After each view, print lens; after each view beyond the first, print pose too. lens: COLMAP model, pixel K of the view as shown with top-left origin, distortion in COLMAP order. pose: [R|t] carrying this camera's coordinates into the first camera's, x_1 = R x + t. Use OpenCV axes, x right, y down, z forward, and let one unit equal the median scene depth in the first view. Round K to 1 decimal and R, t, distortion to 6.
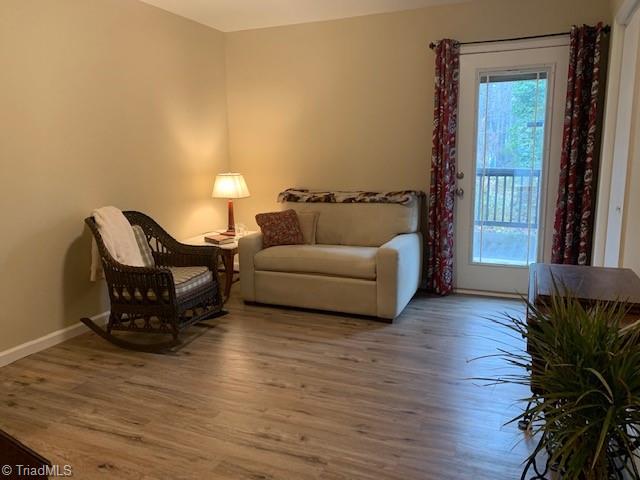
lens RADIAL K [[496.7, 0, 324.3], [0, 496.7, 236.9], [0, 0, 1]] dist [0.099517, -0.111446]
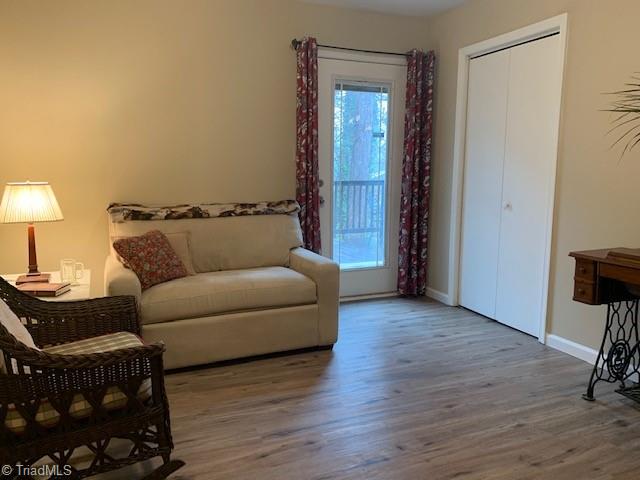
lens RADIAL K [[496.7, 0, 324.3], [0, 496.7, 236.9], [0, 0, 1]] dist [0.099517, -0.111446]
pose [[0.690883, -0.083572, 0.718120, -0.439175], [0.107906, 0.994090, 0.011875, -0.030819], [-0.714868, 0.069285, 0.695818, 0.350594]]
